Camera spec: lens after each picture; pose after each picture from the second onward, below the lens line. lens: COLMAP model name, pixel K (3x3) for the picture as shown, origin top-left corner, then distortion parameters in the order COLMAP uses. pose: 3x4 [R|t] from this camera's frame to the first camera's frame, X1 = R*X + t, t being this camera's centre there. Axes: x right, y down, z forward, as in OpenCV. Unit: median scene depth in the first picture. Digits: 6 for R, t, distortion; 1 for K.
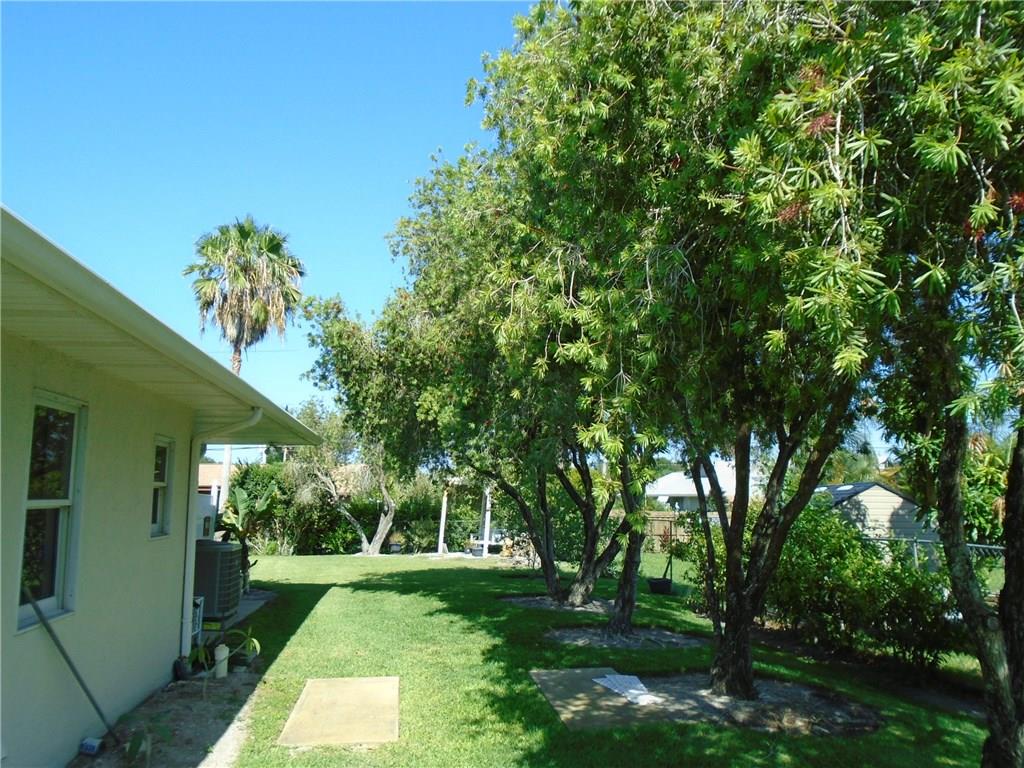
lens RADIAL K [[790.9, 0, 510.3], [0, 790.9, 380.0], [0, 0, 1]] dist [-0.003646, 0.000577]
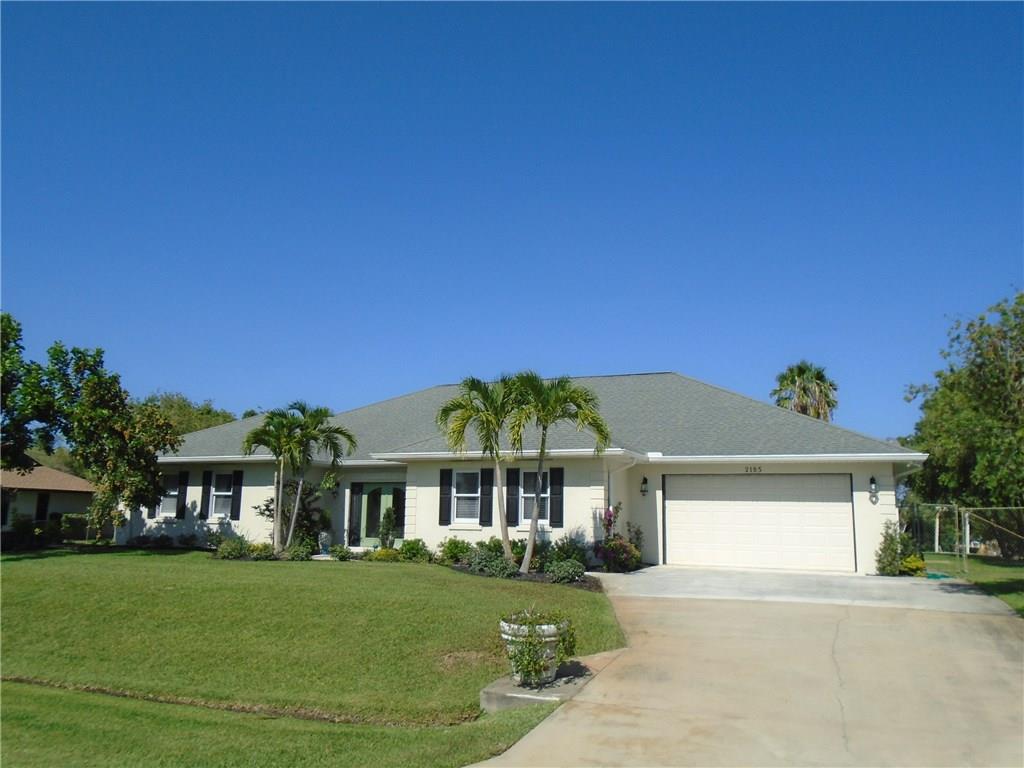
lens RADIAL K [[790.9, 0, 510.3], [0, 790.9, 380.0], [0, 0, 1]] dist [-0.003646, 0.000577]
pose [[0.860139, -0.067802, -0.505532, 0.005484], [0.050532, 0.997577, -0.047818, -0.111258], [0.507550, 0.015585, 0.861482, -0.920693]]
